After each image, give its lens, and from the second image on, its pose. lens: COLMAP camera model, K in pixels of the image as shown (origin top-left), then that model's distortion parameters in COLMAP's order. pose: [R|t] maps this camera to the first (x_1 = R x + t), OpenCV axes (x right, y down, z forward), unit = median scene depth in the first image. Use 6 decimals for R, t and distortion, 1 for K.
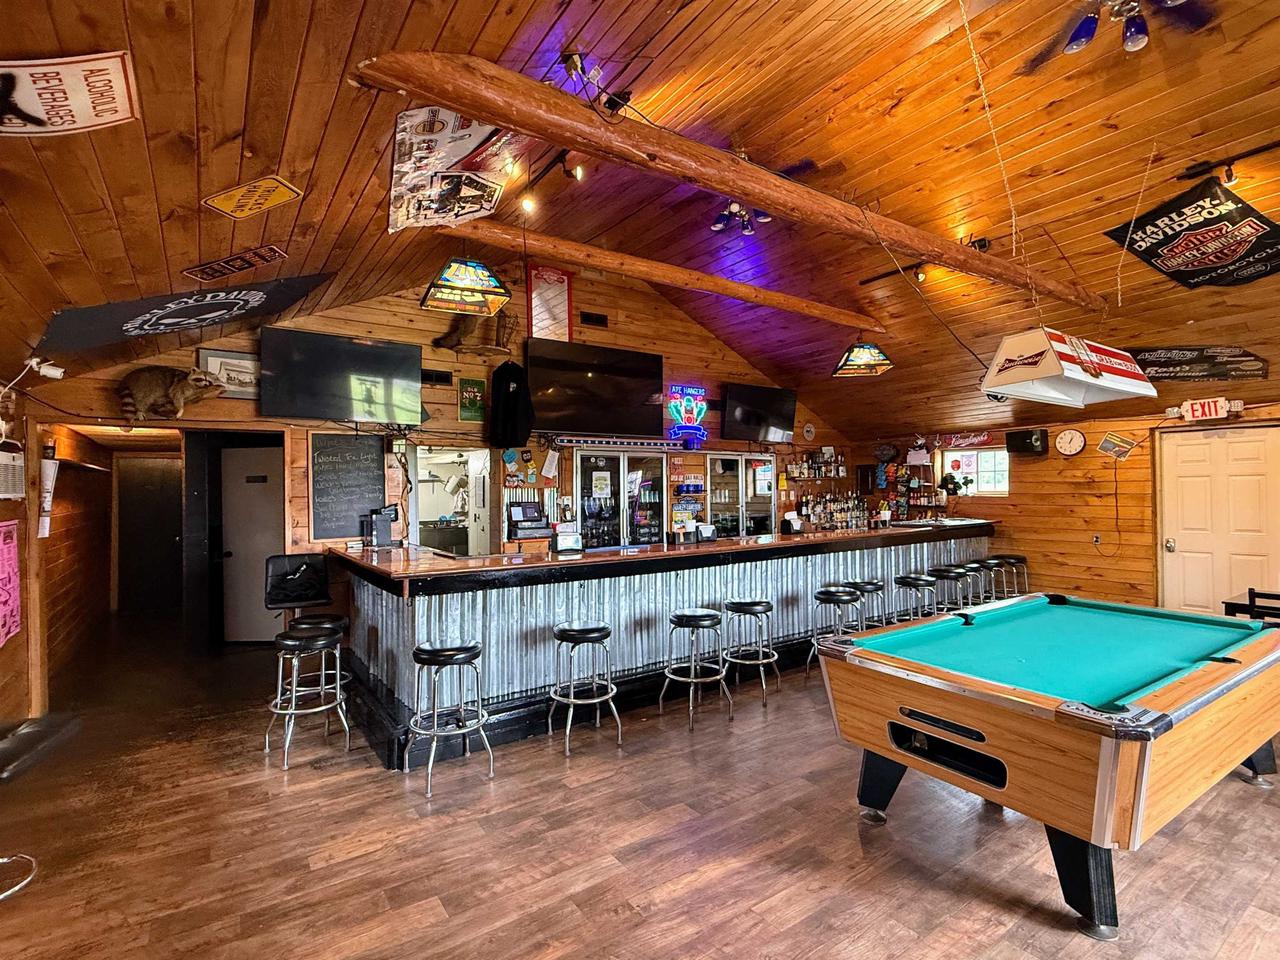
lens RADIAL K [[613.3, 0, 640.0], [0, 613.3, 480.0], [0, 0, 1]] dist [0.002176, -0.001250]
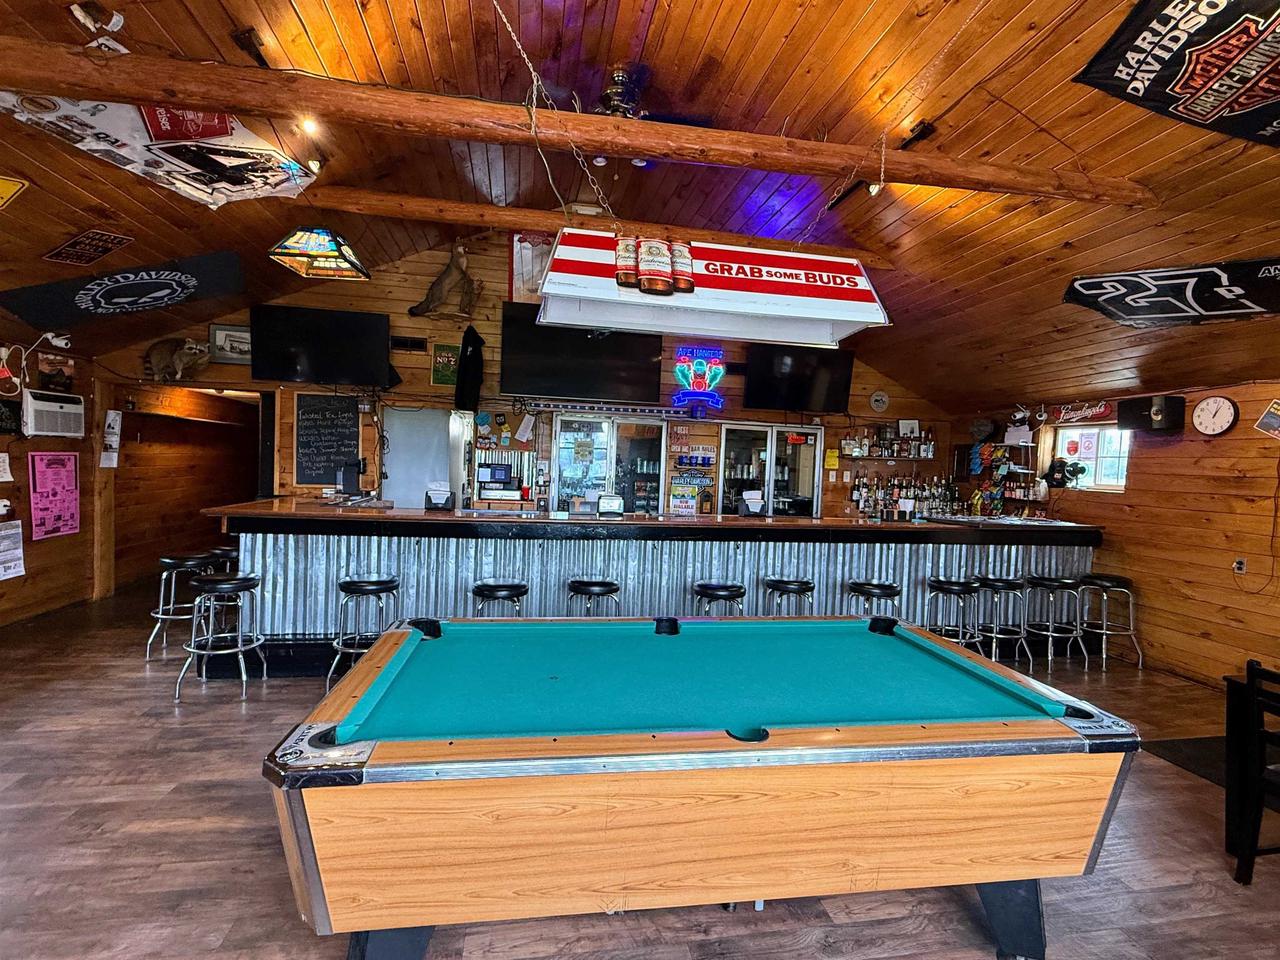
lens RADIAL K [[613.2, 0, 643.7], [0, 613.2, 479.2], [0, 0, 1]] dist [0.000987, -0.000213]
pose [[0.912308, 0.058608, -0.405290, 0.532420], [-0.044030, 0.998007, 0.045206, 0.004449], [0.407132, -0.023397, 0.913070, 0.187769]]
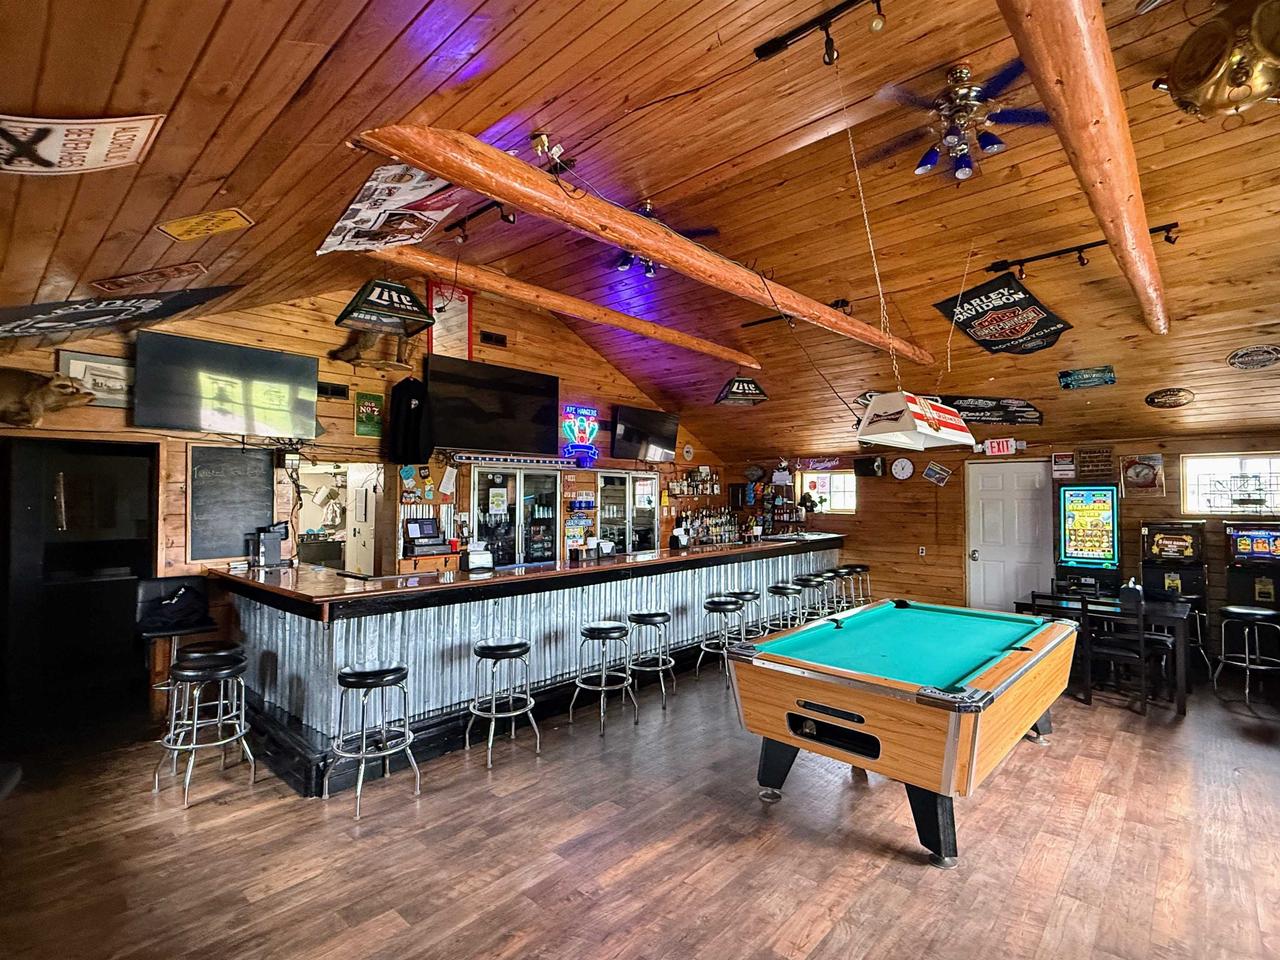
lens RADIAL K [[611.7, 0, 641.5], [0, 611.7, 478.2], [0, 0, 1]] dist [0.001300, 0.000156]
pose [[0.974649, 0.018045, 0.223012, -0.073453], [-0.014379, 0.999734, -0.018052, -0.019531], [-0.223278, 0.014387, 0.974649, -0.054588]]
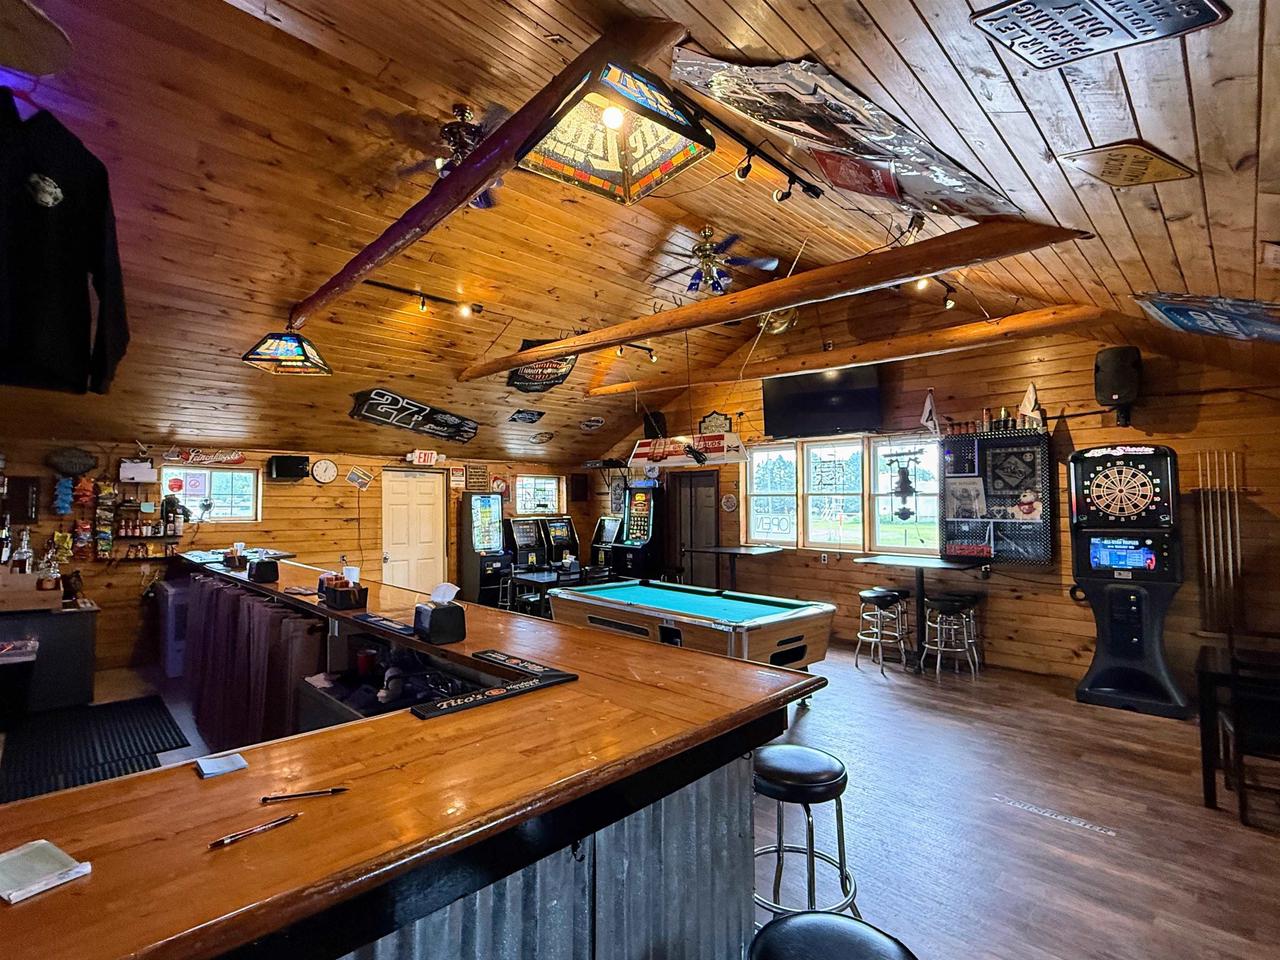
lens RADIAL K [[606.9, 0, 640.0], [0, 606.9, 480.0], [0, 0, 1]] dist [0.001193, 0.000057]
pose [[-0.174023, 0.052721, 0.983329, -0.588889], [-0.014854, 0.998312, -0.056153, 0.008262], [-0.984630, -0.024378, -0.172946, 0.820569]]
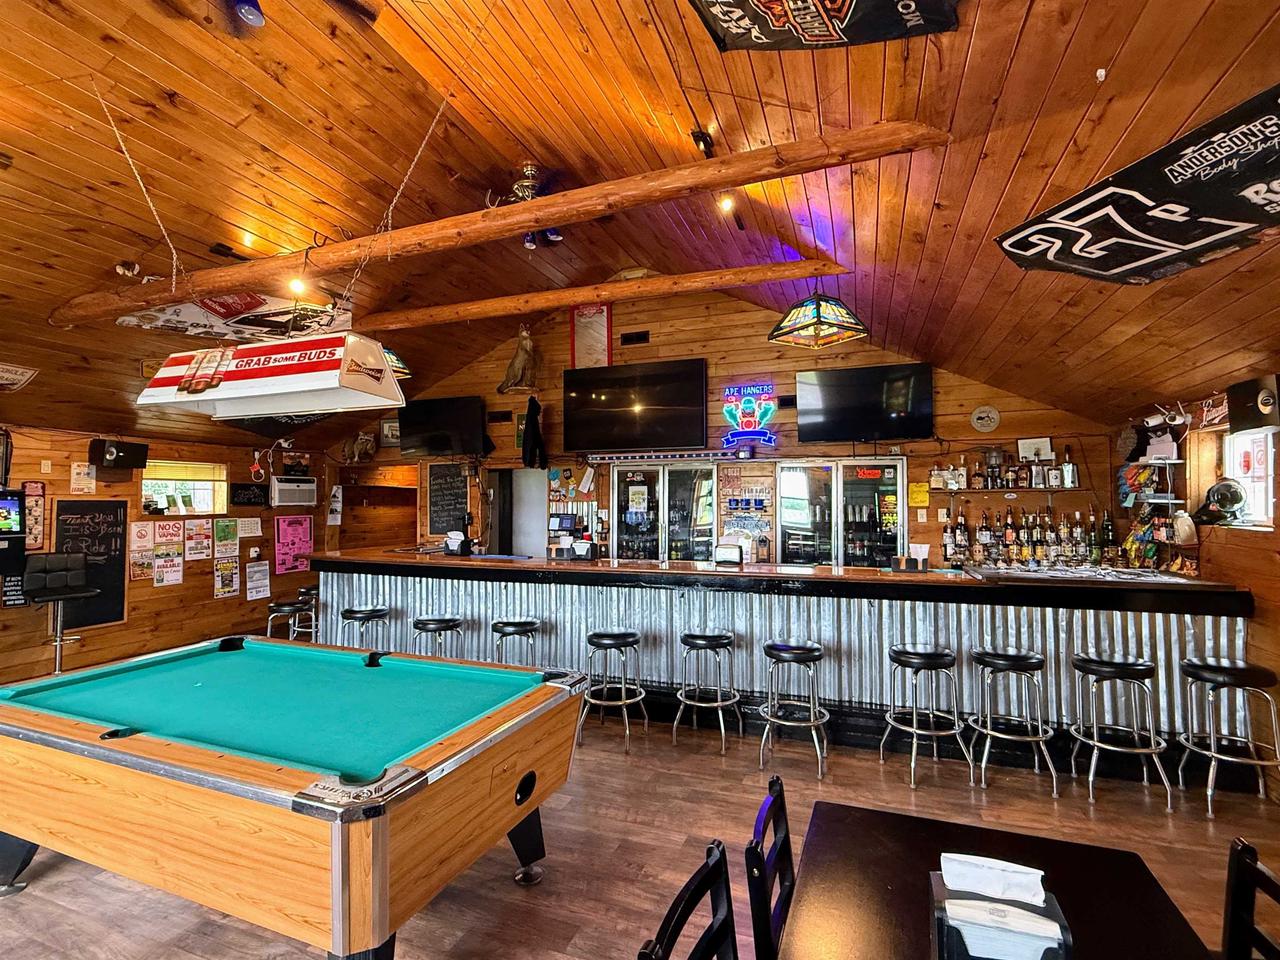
lens RADIAL K [[613.3, 0, 640.0], [0, 613.3, 480.0], [0, 0, 1]] dist [0.002176, -0.001250]
pose [[0.574407, -0.017334, -0.818386, 0.974063], [0.007846, 0.999846, -0.015671, -0.009992], [0.818532, 0.002581, 0.574455, 0.530295]]
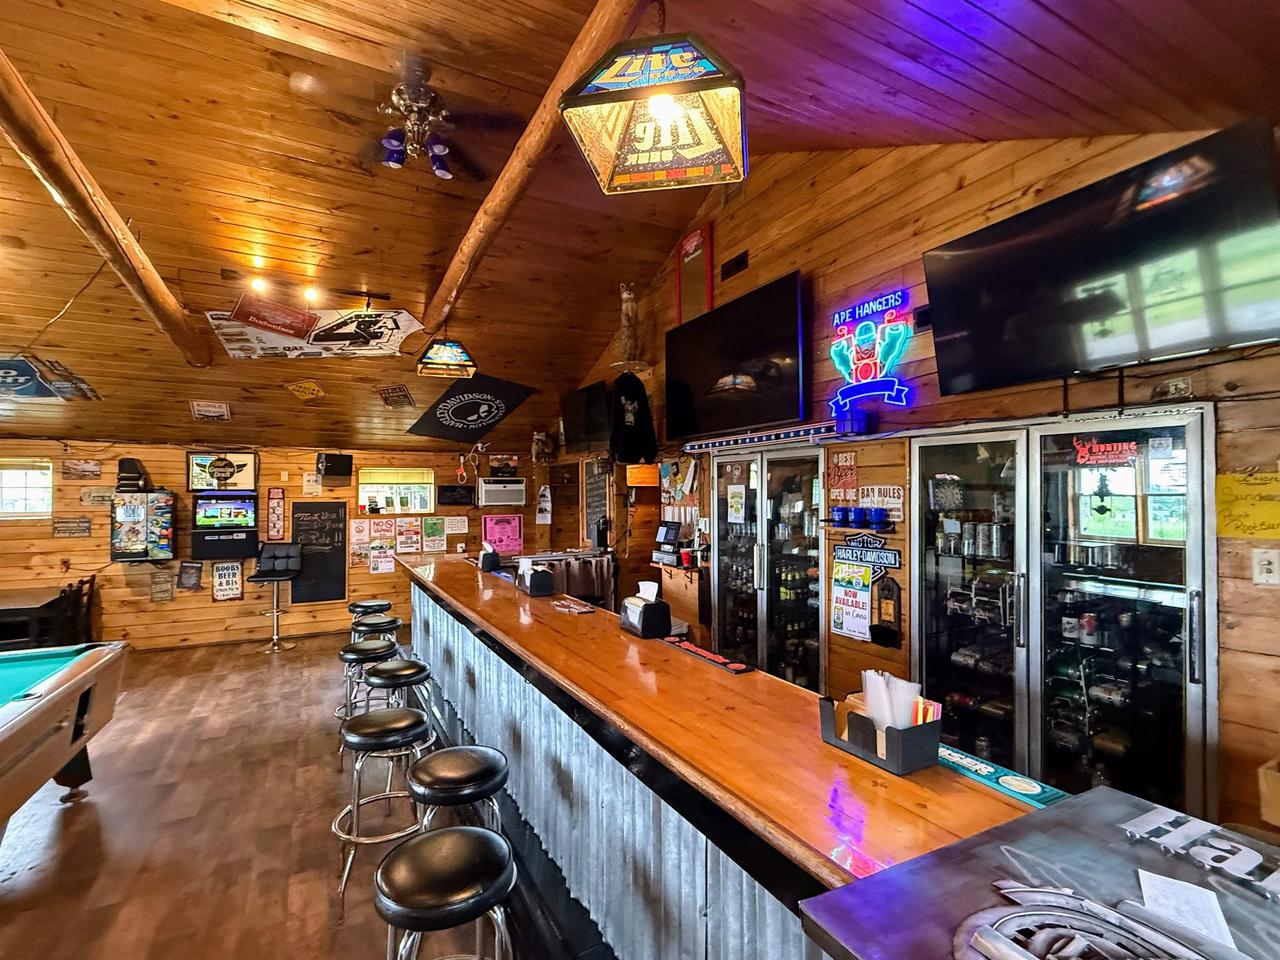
lens RADIAL K [[606.9, 0, 640.0], [0, 606.9, 480.0], [0, 0, 1]] dist [0.001193, 0.000057]
pose [[-0.113167, -0.009726, -0.993528, 0.786517], [0.019931, 0.999729, -0.012057, -0.016677], [0.993376, -0.021166, -0.112942, 1.227017]]
